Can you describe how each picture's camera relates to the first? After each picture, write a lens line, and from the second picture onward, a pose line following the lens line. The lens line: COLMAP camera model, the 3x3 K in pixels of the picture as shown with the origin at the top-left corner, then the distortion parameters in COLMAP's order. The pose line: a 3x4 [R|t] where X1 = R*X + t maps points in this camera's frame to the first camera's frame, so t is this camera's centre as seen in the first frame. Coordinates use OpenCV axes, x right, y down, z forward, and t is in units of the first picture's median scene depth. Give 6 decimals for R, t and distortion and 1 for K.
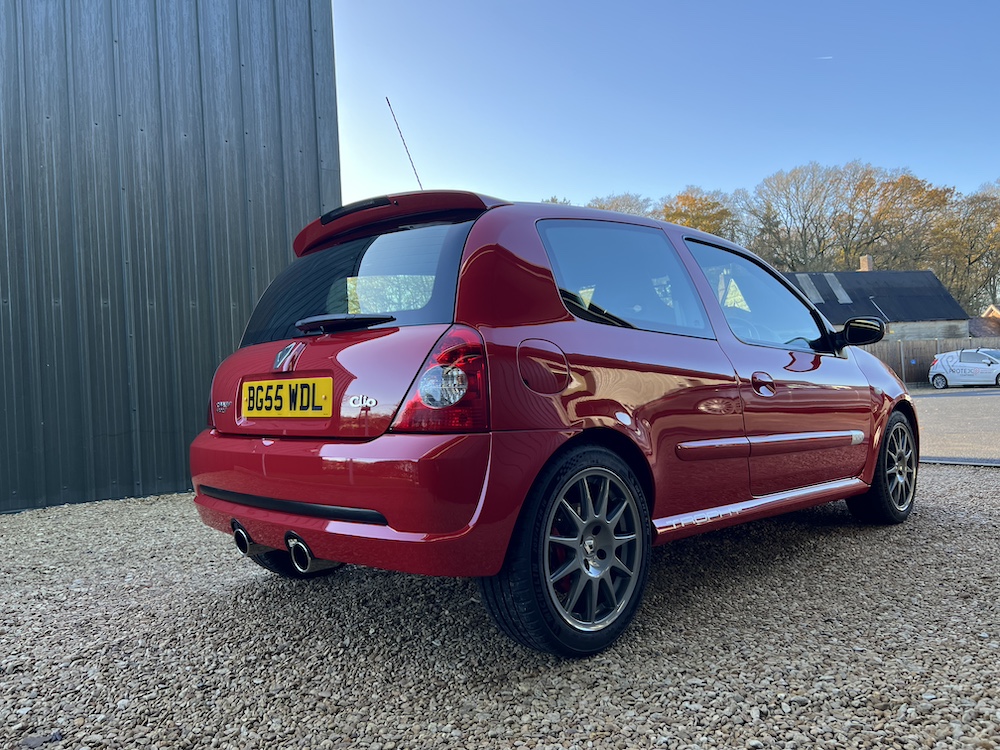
lens RADIAL K [[745.3, 0, 503.6], [0, 745.3, 375.0], [0, 0, 1]] dist [0.047968, -0.053091]
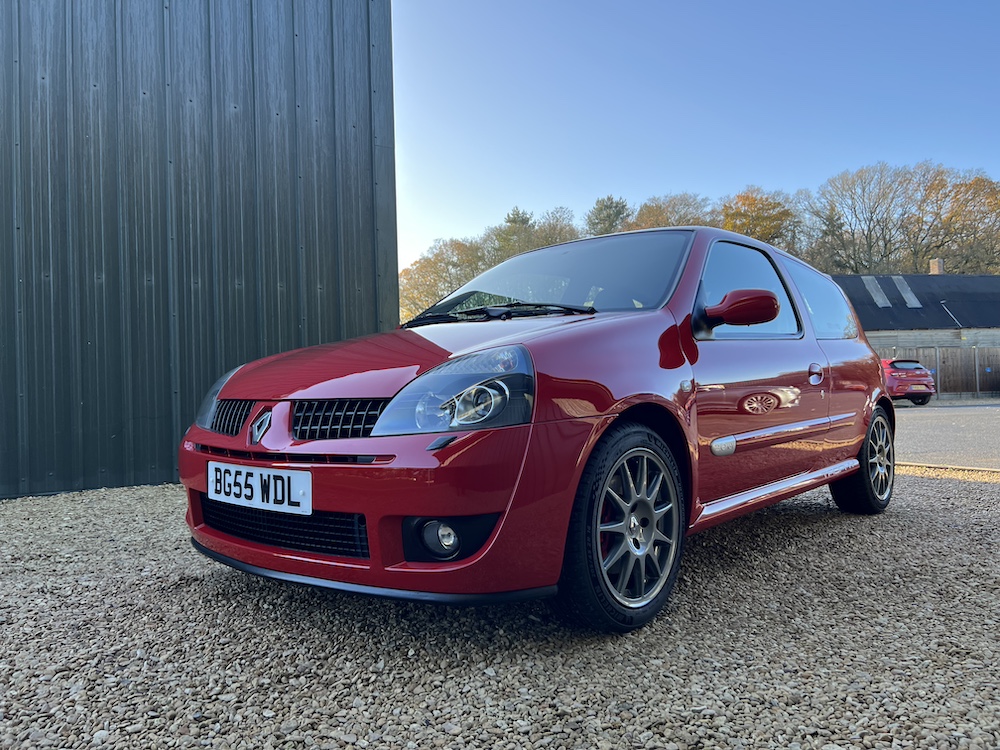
lens RADIAL K [[745.2, 0, 509.3], [0, 745.2, 373.6], [0, 0, 1]] dist [0.052372, -0.056191]
pose [[0.997924, 0.025367, -0.059195, -0.023623], [-0.025410, 0.999677, 0.000033, 0.028031], [0.059177, 0.001471, 0.998246, 0.158426]]
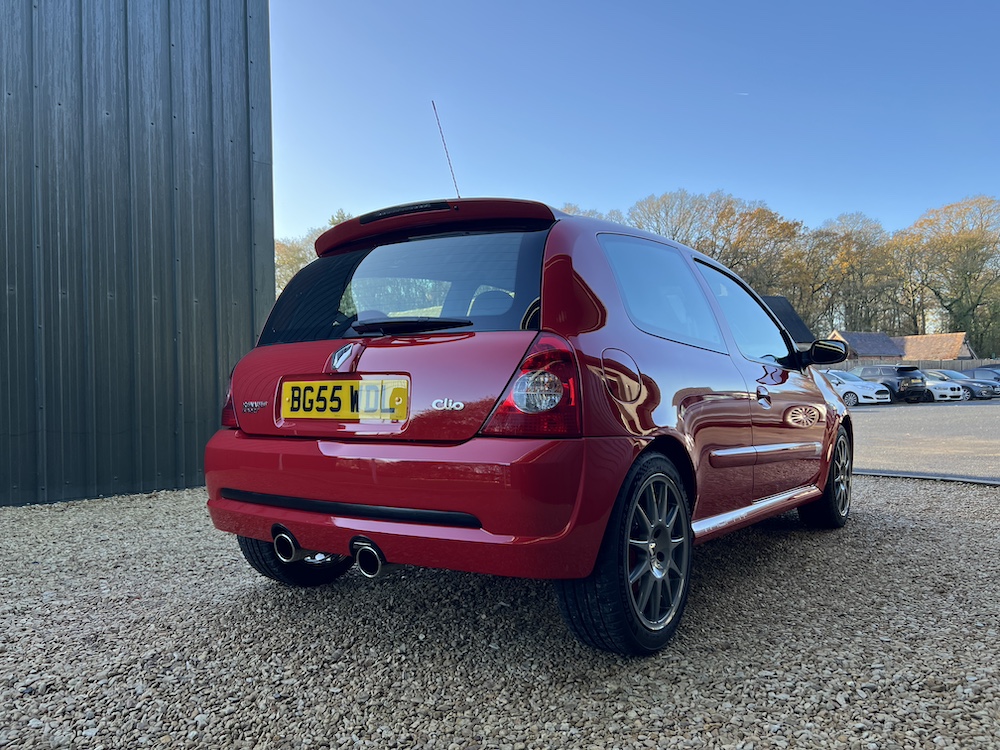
lens RADIAL K [[745.3, 0, 503.6], [0, 745.3, 375.0], [0, 0, 1]] dist [0.047968, -0.053091]
pose [[0.985113, 0.030750, 0.169133, -0.216269], [-0.029015, 0.999498, -0.012722, 0.004506], [-0.169439, 0.007625, 0.985511, 0.001951]]
